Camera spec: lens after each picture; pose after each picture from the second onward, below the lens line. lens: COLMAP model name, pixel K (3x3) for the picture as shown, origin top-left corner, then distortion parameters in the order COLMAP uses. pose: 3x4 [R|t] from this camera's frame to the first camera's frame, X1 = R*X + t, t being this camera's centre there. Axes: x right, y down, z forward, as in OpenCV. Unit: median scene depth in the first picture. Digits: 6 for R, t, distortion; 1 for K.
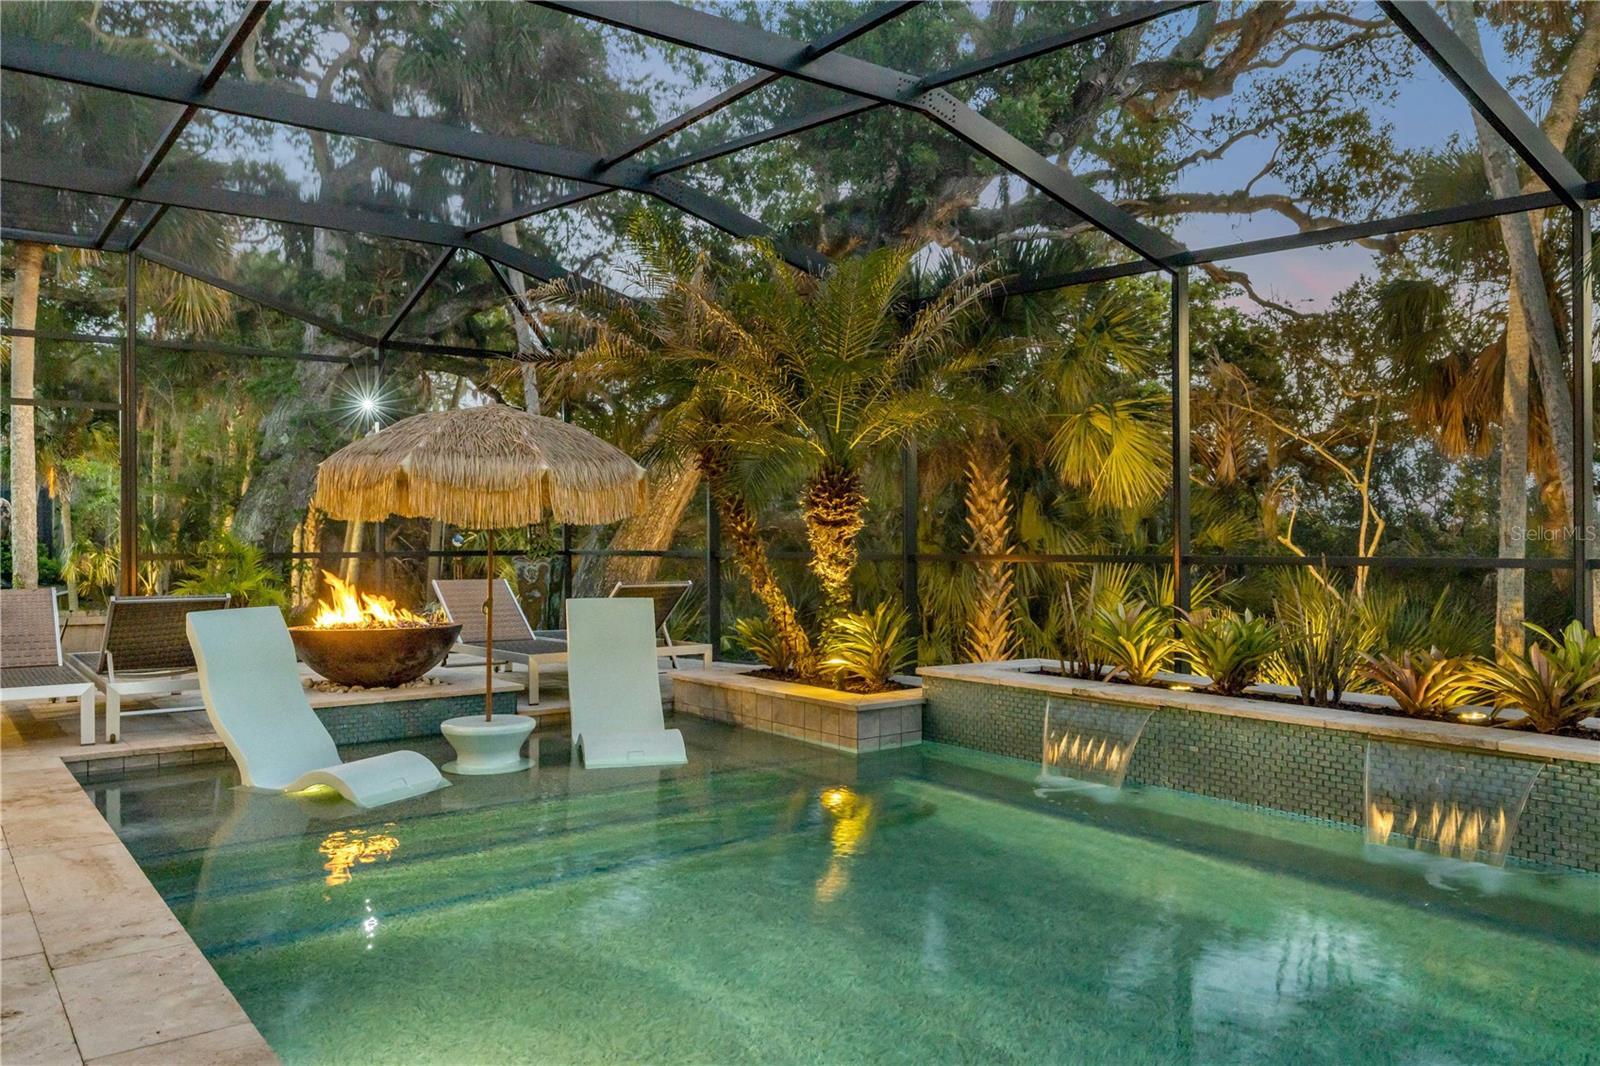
lens RADIAL K [[1169.2, 0, 794.8], [0, 1169.2, 539.1], [0, 0, 1]] dist [-0.006923, 0.004701]
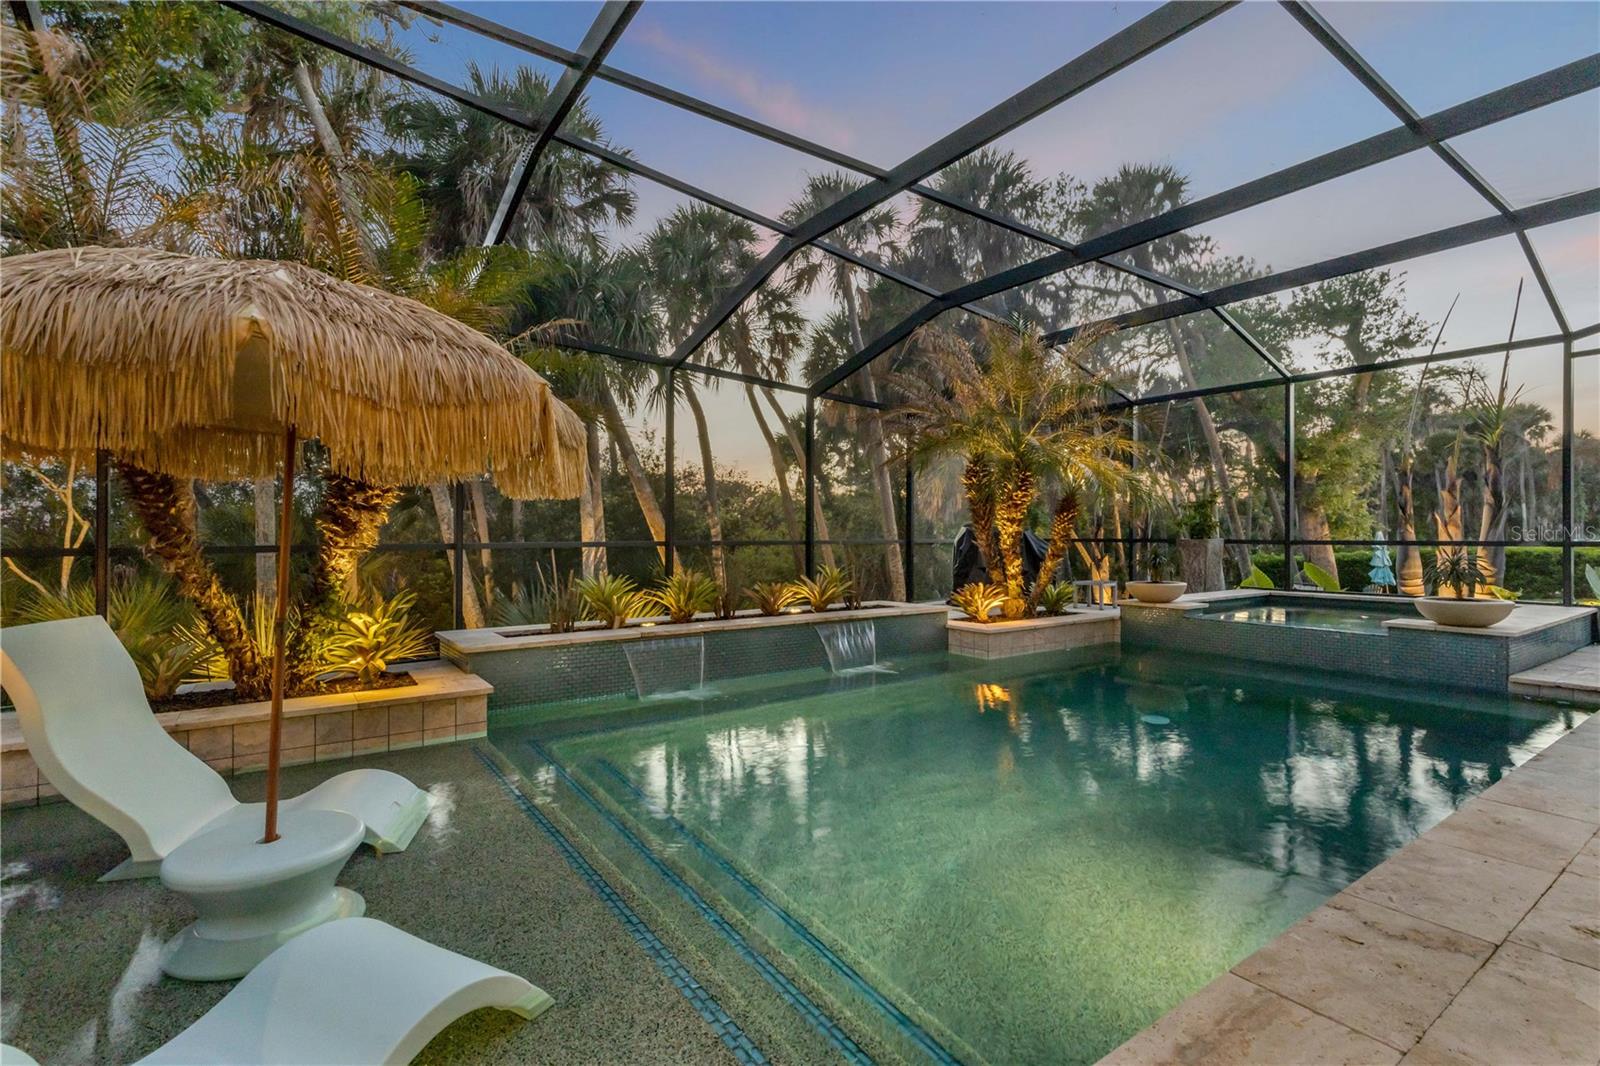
lens RADIAL K [[724.8, 0, 797.4], [0, 724.8, 536.7], [0, 0, 1]] dist [0.002268, -0.002076]
pose [[0.042654, 0.001928, 0.999088, -0.464484], [0.007096, 0.999972, -0.002233, 0.010860], [-0.999065, 0.007185, 0.042639, 0.571105]]
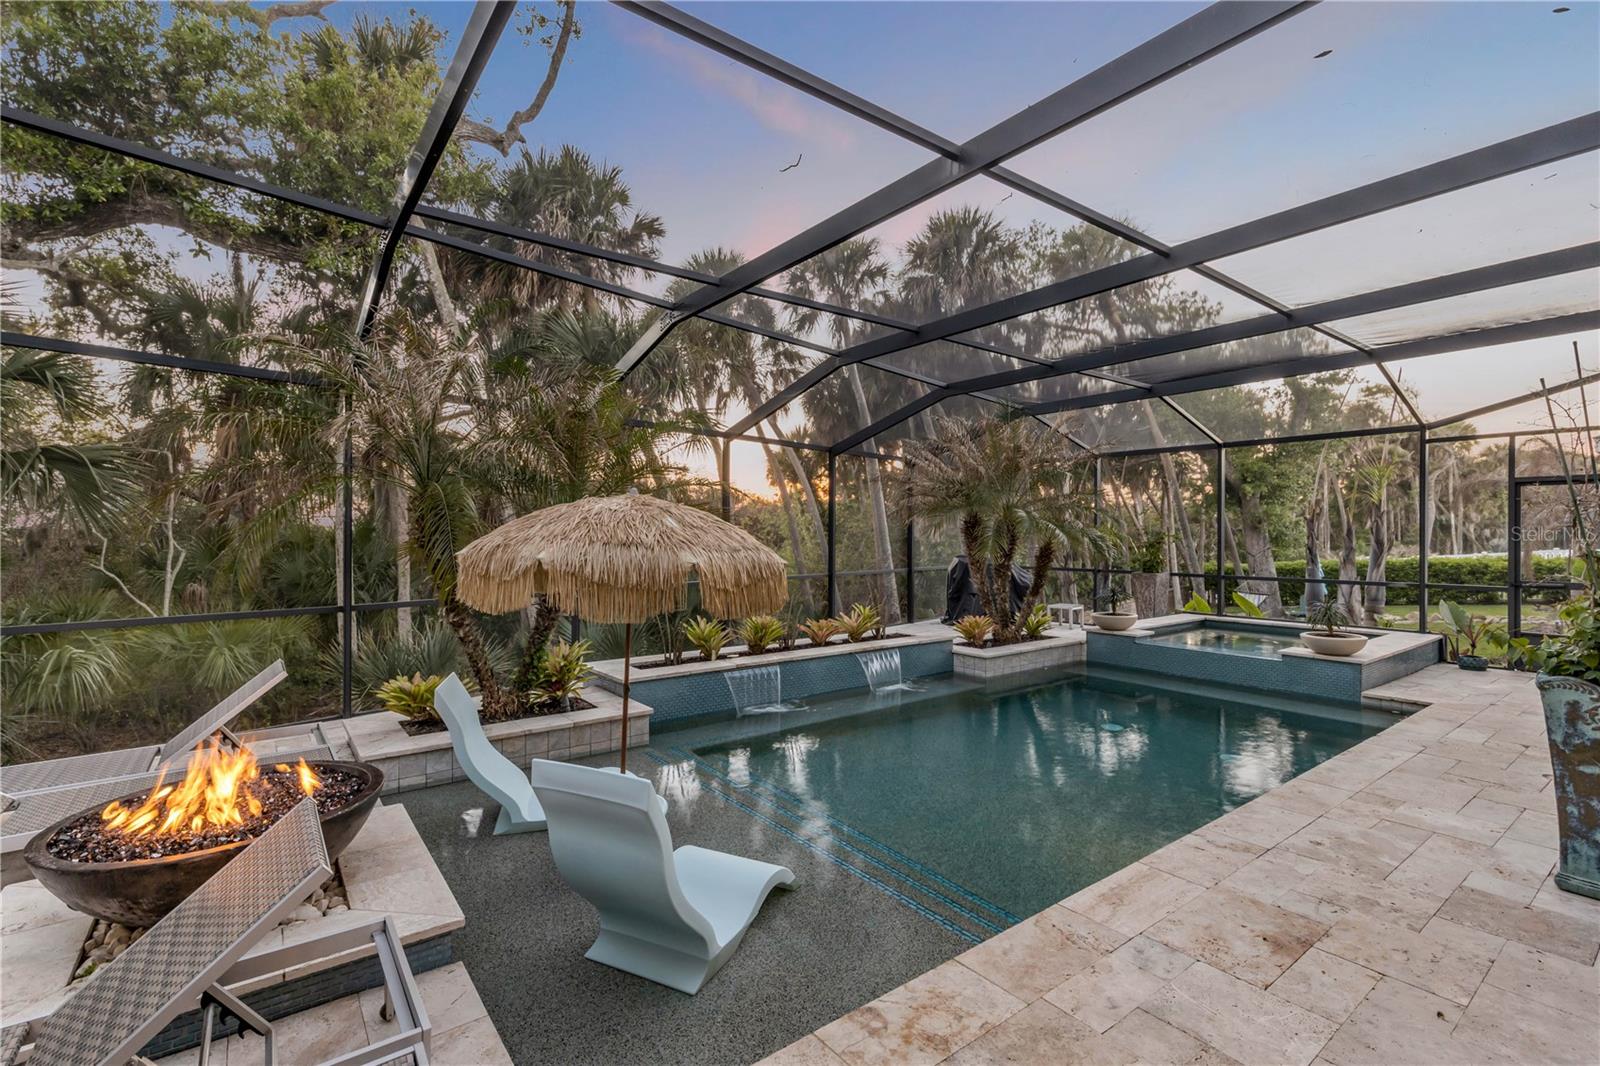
lens RADIAL K [[724.8, 0, 798.4], [0, 724.8, 529.8], [0, 0, 1]] dist [0.002268, -0.002076]
pose [[0.001381, 0.005663, 0.999983, -0.693950], [0.005391, 0.999969, -0.005670, -0.061816], [-0.999985, 0.005398, 0.001350, 0.662244]]
